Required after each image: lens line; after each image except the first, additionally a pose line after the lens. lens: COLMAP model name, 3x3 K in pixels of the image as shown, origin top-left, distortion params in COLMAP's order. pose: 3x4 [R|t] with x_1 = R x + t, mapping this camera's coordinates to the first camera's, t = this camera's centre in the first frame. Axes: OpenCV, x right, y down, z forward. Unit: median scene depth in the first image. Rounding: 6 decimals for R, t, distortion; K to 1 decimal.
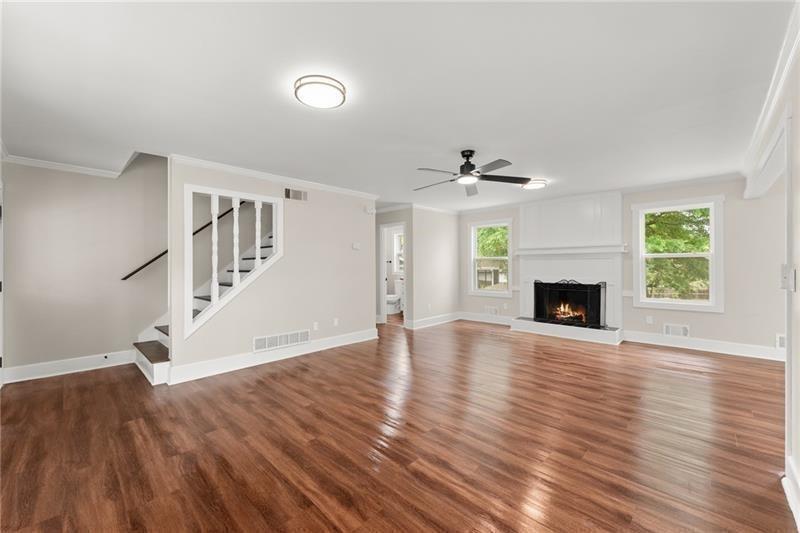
lens RADIAL K [[323.3, 0, 397.1], [0, 323.3, 264.3], [0, 0, 1]] dist [-0.002906, 0.000872]
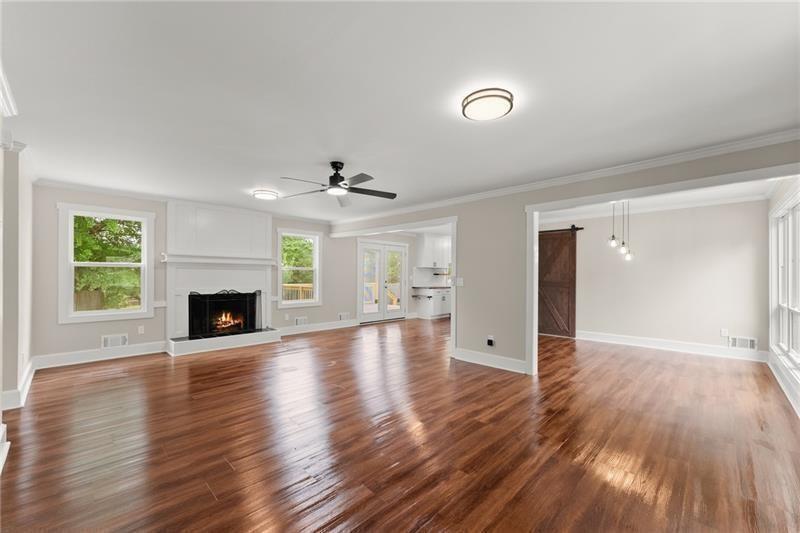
lens RADIAL K [[323.3, 0, 398.2], [0, 323.3, 273.5], [0, 0, 1]] dist [-0.002906, 0.000872]
pose [[0.001816, 0.011012, 0.999938, -0.591993], [-0.010222, 0.999887, -0.010993, 0.005332], [-0.999946, -0.010201, 0.001928, 0.606528]]
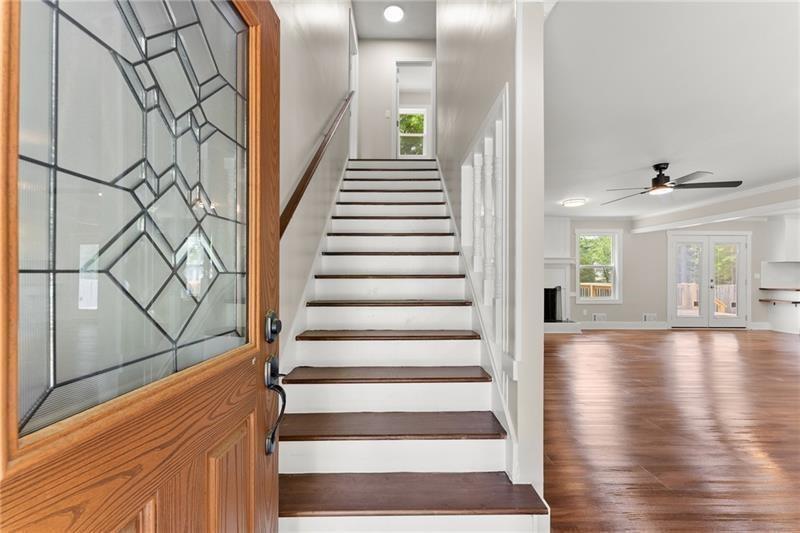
lens RADIAL K [[323.3, 0, 393.3], [0, 323.3, 277.9], [0, 0, 1]] dist [-0.002906, 0.000872]
pose [[0.715752, 0.002736, 0.698349, -0.882790], [-0.008151, 0.999957, 0.004437, 0.025839], [-0.698307, -0.008868, 0.715744, 0.640454]]
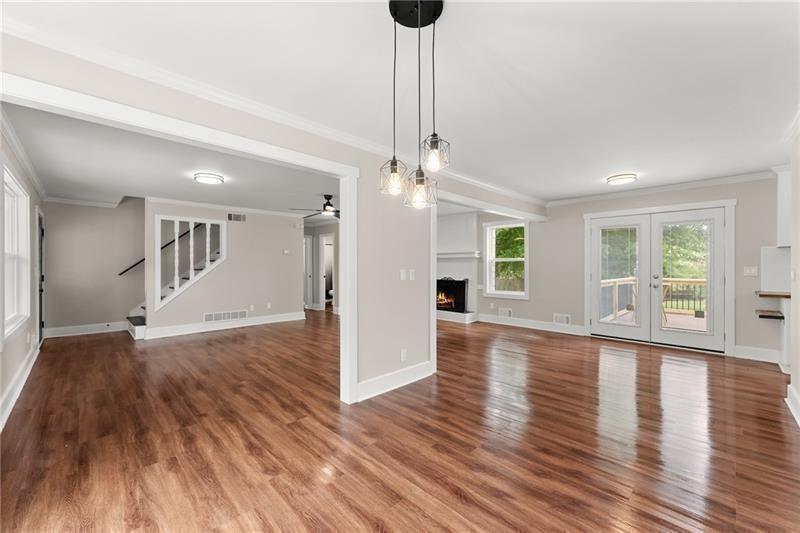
lens RADIAL K [[323.3, 0, 399.8], [0, 323.3, 262.8], [0, 0, 1]] dist [-0.002906, 0.000872]
pose [[0.999770, 0.004100, -0.021040, 0.457150], [-0.004202, 0.999980, -0.004784, -0.006182], [0.021020, 0.004872, 0.999767, -0.447957]]
